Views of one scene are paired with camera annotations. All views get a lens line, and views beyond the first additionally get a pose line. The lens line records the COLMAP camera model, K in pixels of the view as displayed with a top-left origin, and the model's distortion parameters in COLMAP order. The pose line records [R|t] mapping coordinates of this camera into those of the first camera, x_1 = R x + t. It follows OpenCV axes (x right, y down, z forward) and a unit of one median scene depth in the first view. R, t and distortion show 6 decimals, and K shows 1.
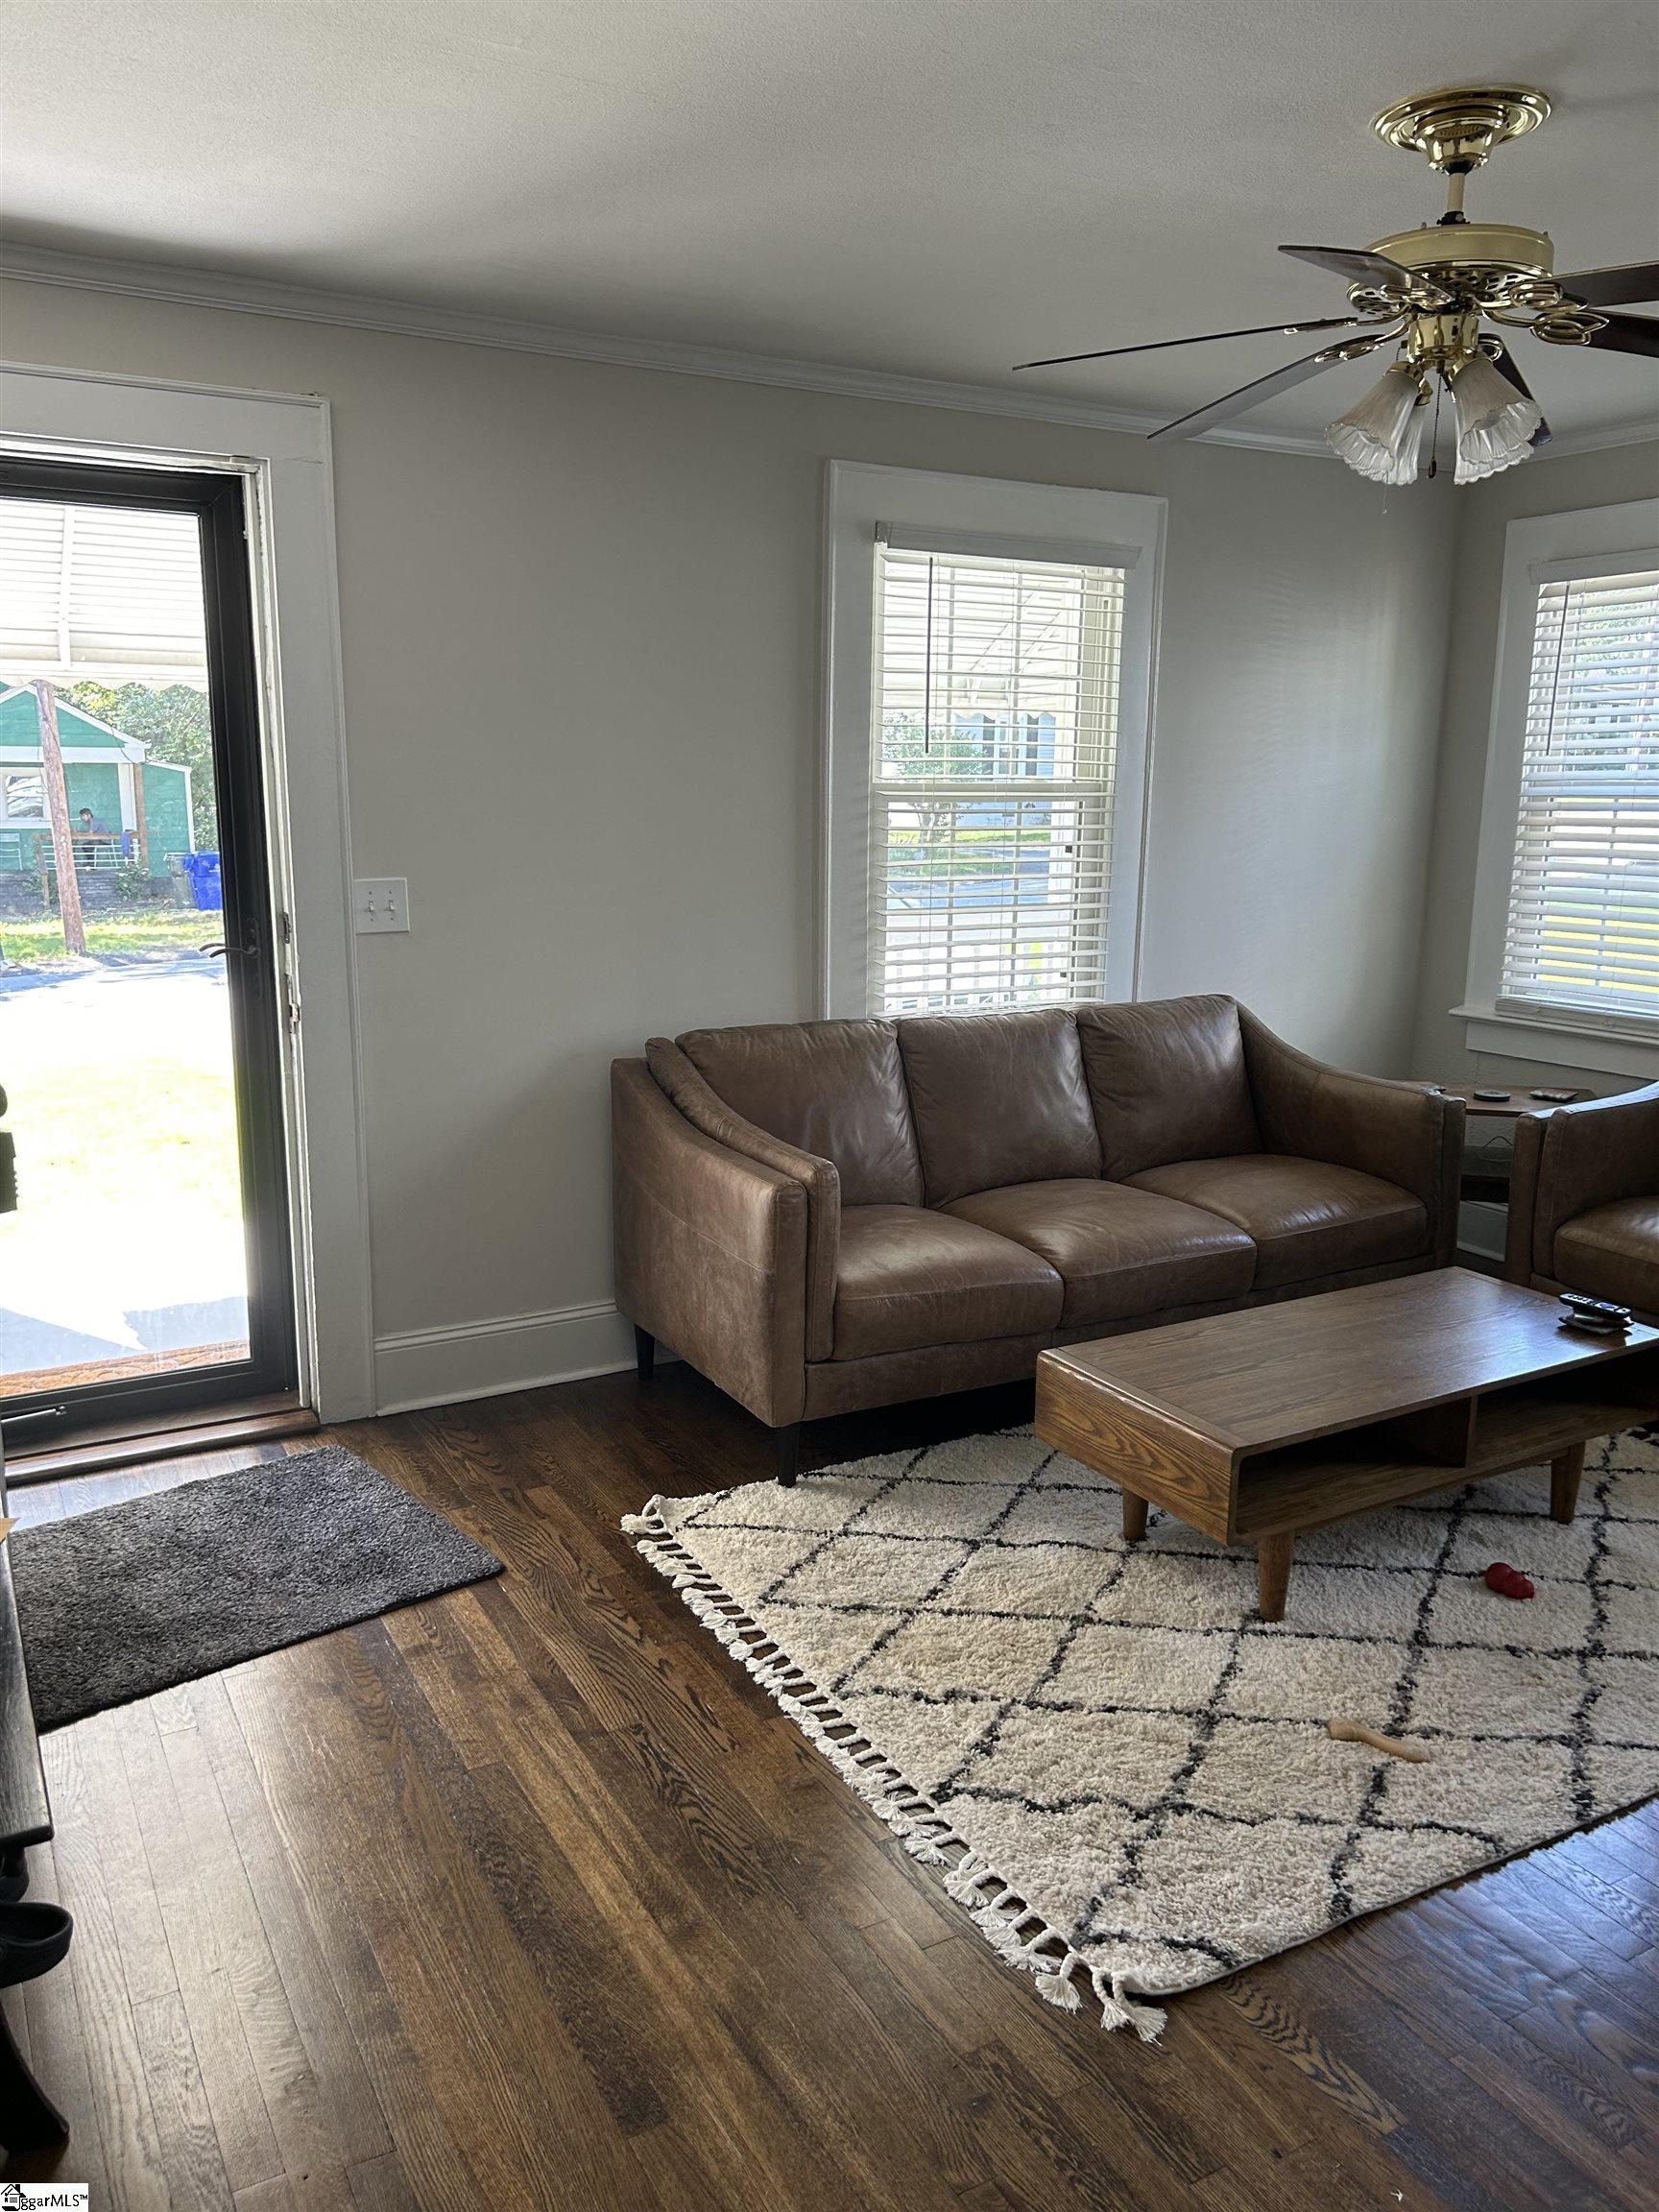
lens RADIAL K [[1647.9, 0, 829.5], [0, 1647.9, 1106.0], [0, 0, 1]] dist [0.054325, -0.078373]
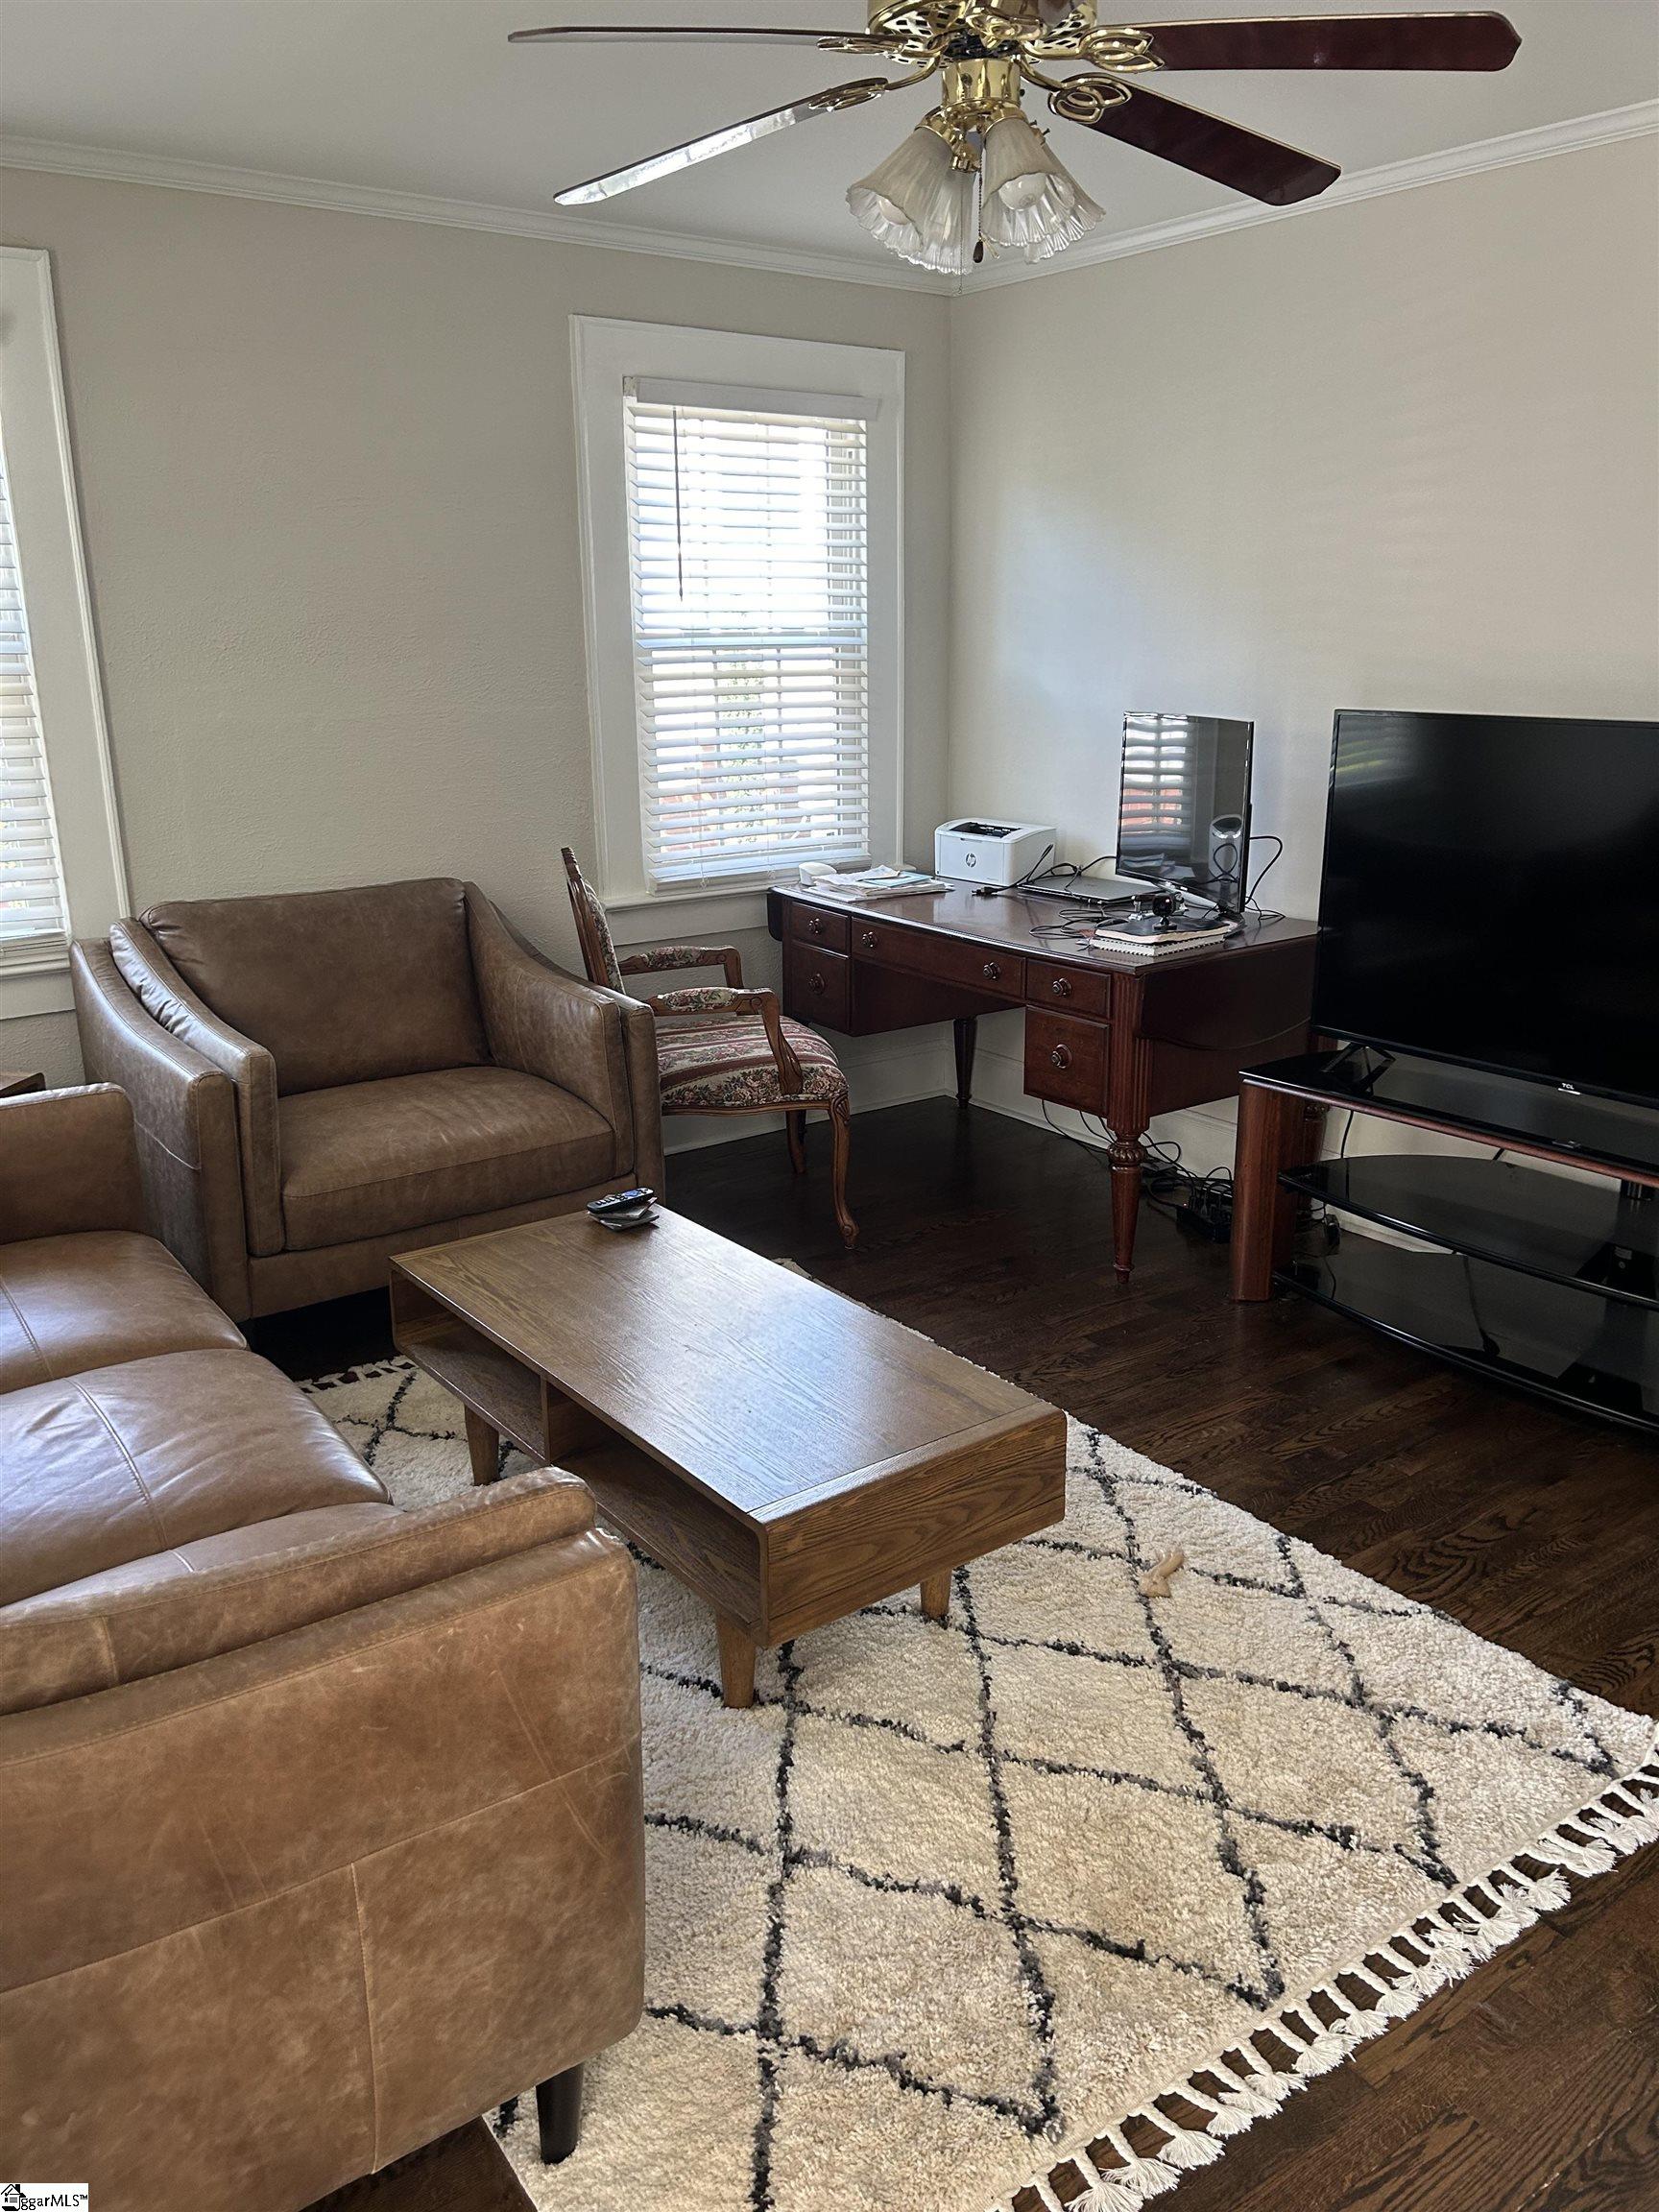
lens RADIAL K [[1647.9, 0, 829.5], [0, 1647.9, 1106.0], [0, 0, 1]] dist [0.054325, -0.078373]
pose [[-0.115253, -0.266412, 0.956944, -0.516745], [0.207235, 0.935717, 0.285461, -0.209763], [-0.971478, 0.231213, -0.052635, 1.115422]]
